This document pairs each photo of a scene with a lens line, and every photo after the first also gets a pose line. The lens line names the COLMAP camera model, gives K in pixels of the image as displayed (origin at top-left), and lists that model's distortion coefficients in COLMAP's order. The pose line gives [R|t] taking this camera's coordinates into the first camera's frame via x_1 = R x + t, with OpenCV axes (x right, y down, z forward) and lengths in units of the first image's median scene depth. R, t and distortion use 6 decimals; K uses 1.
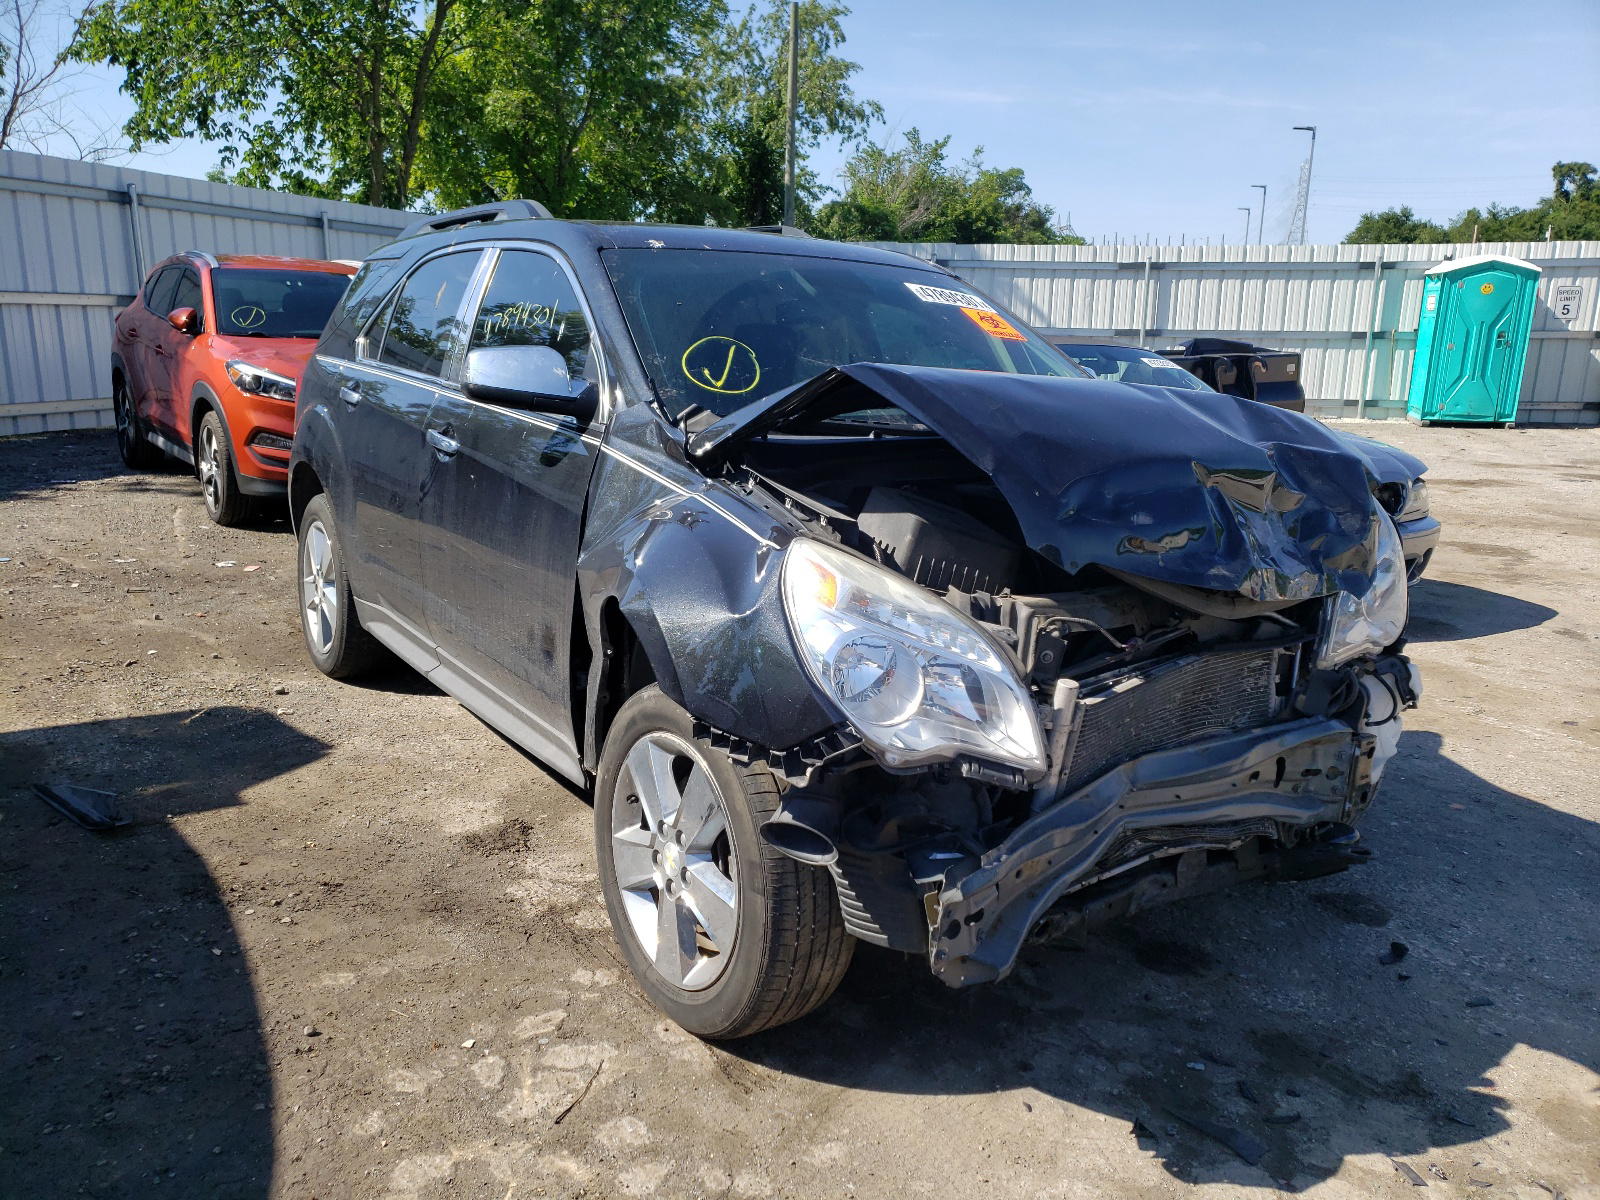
lens RADIAL K [[1203.1, 0, 791.6], [0, 1203.1, 616.3], [0, 0, 1]] dist [0.033024, -0.016285]
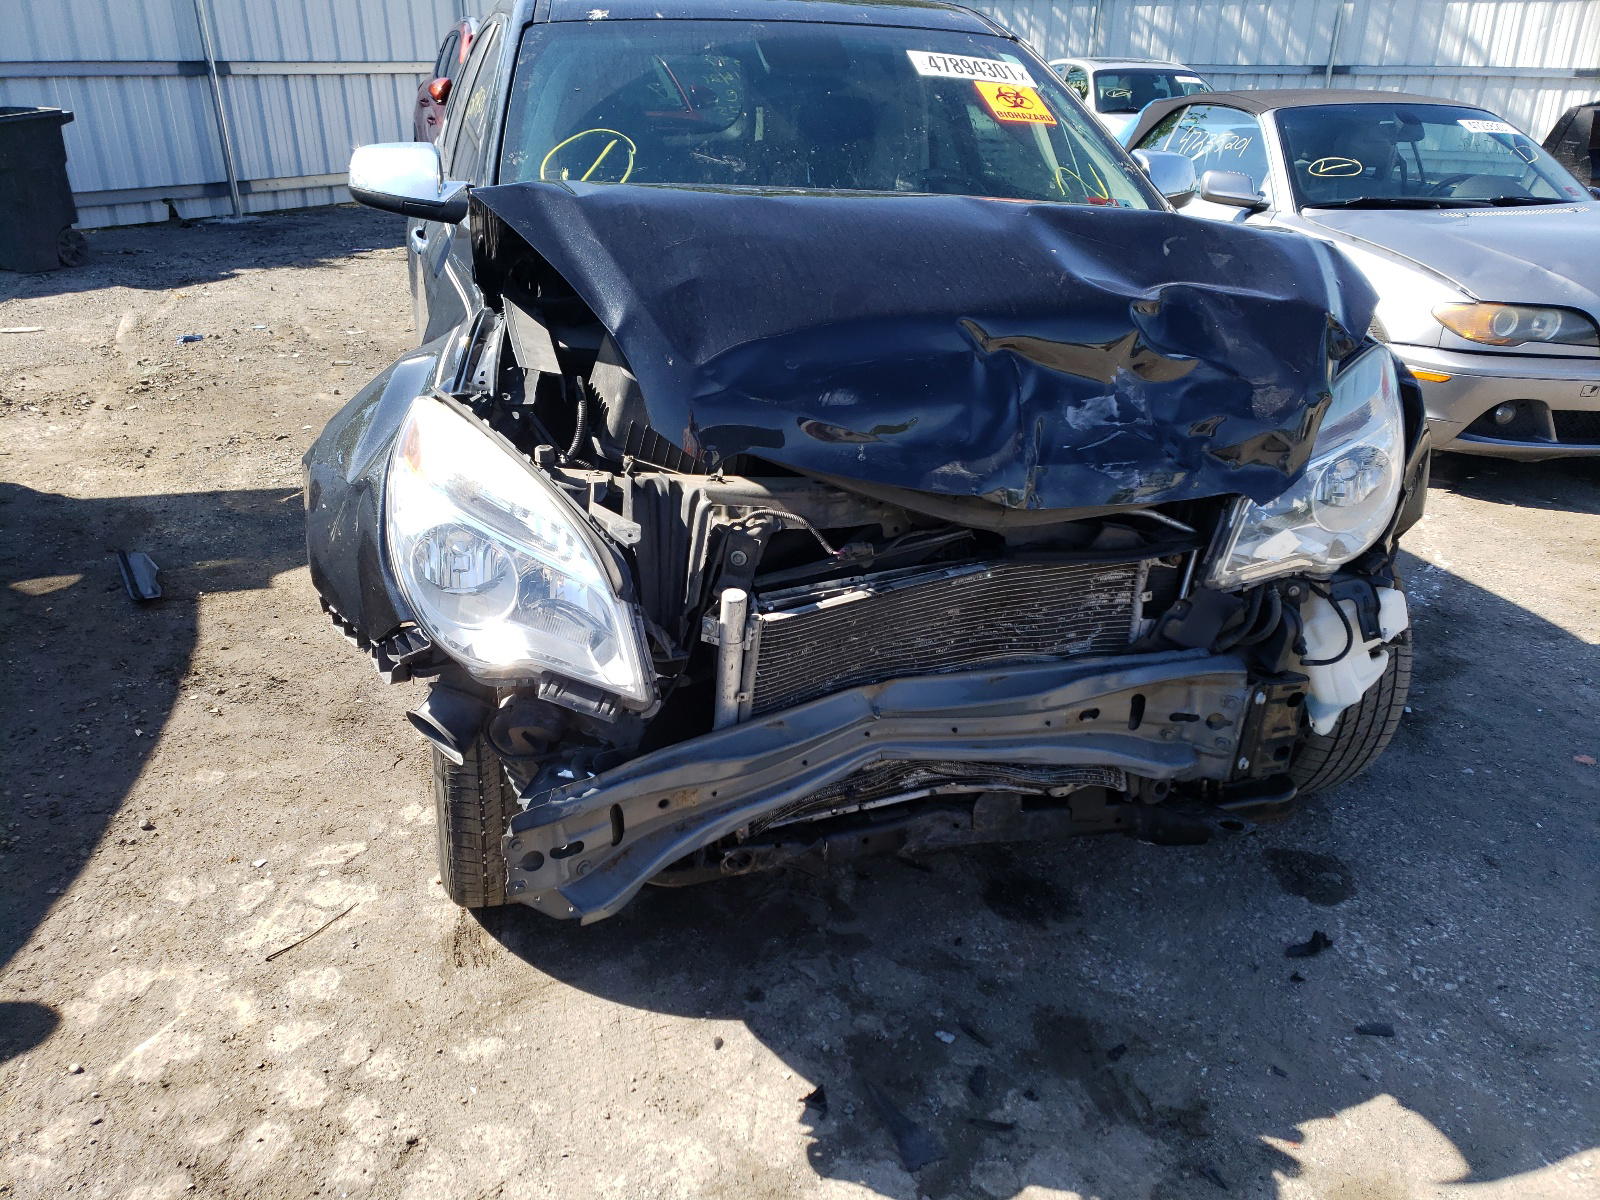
lens RADIAL K [[1203.1, 0, 784.6], [0, 1203.1, 602.3], [0, 0, 1]] dist [0.033024, -0.016285]
pose [[0.946580, 0.110550, -0.302926, 0.429451], [-0.055638, 0.981302, 0.184259, -0.077984], [0.317632, -0.157561, 0.935032, 0.200930]]
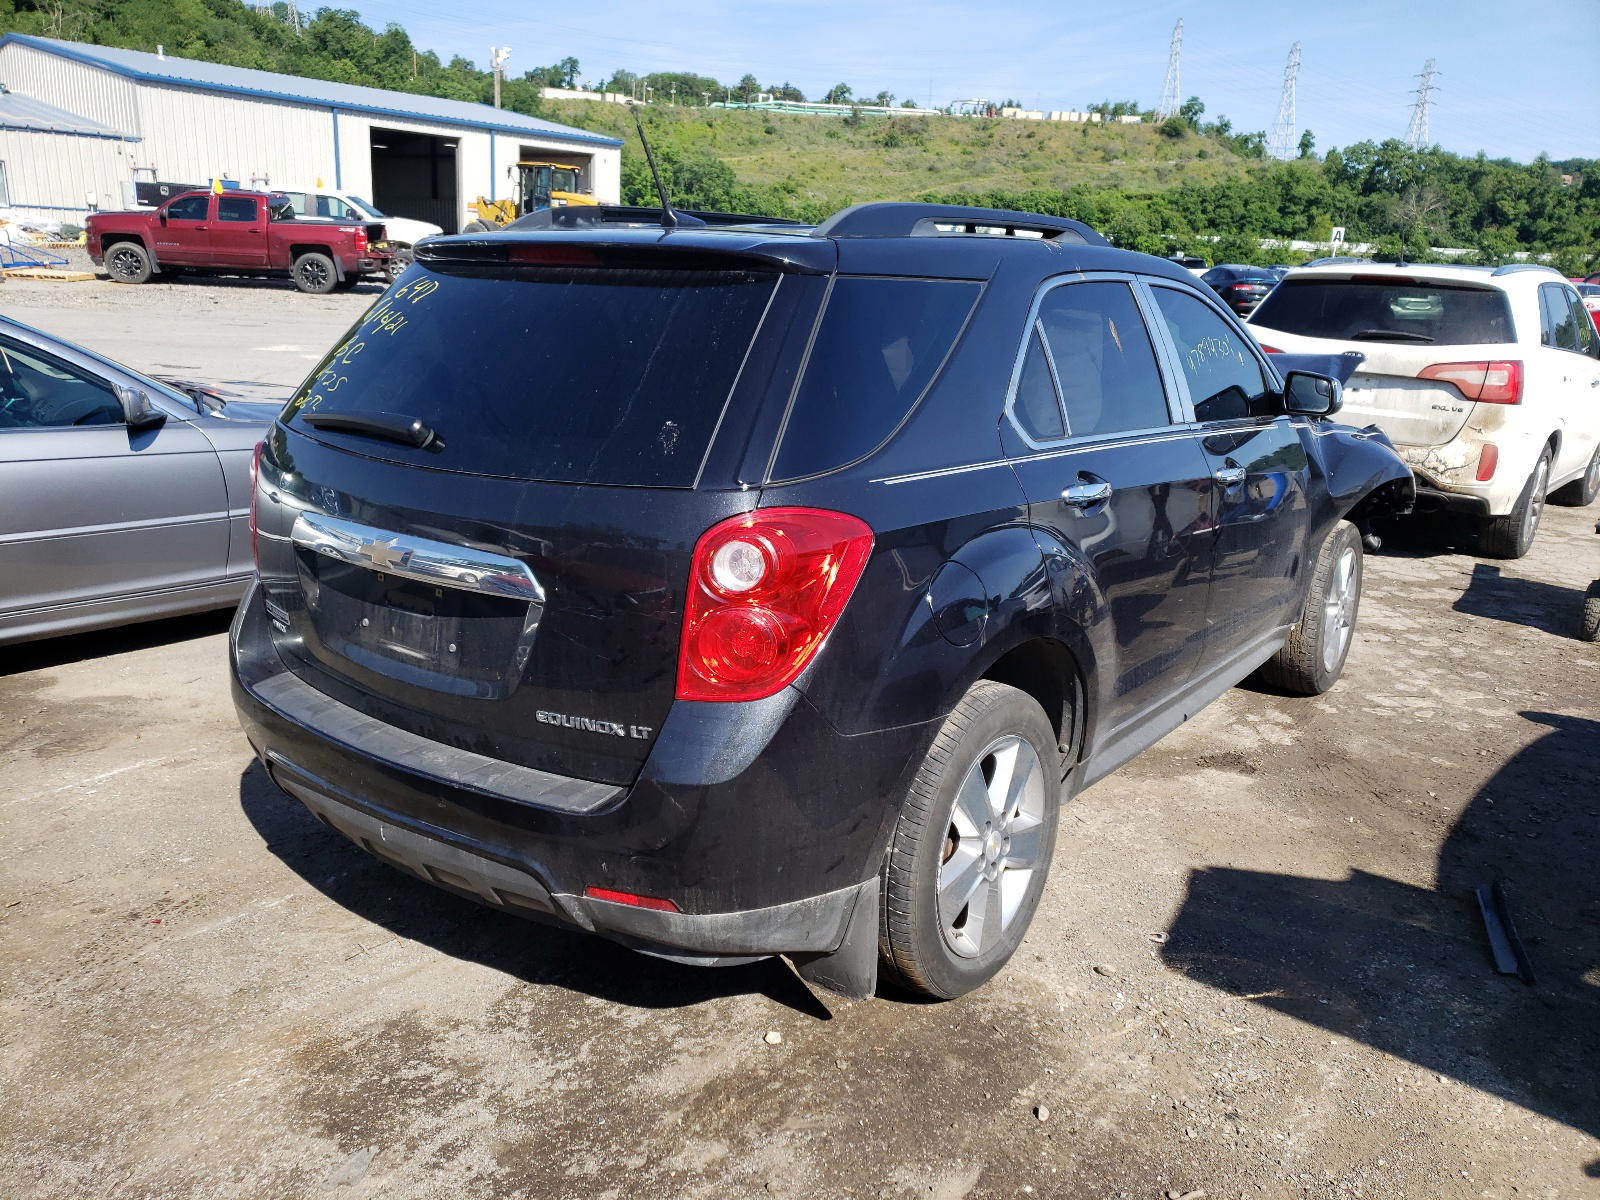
lens RADIAL K [[1203.1, 0, 810.1], [0, 1203.1, 596.2], [0, 0, 1]] dist [0.033024, -0.016285]
pose [[-0.313523, -0.277610, 0.908095, -1.619525], [0.185455, 0.919995, 0.345277, -0.667949], [-0.931295, 0.276663, -0.236956, 2.237059]]
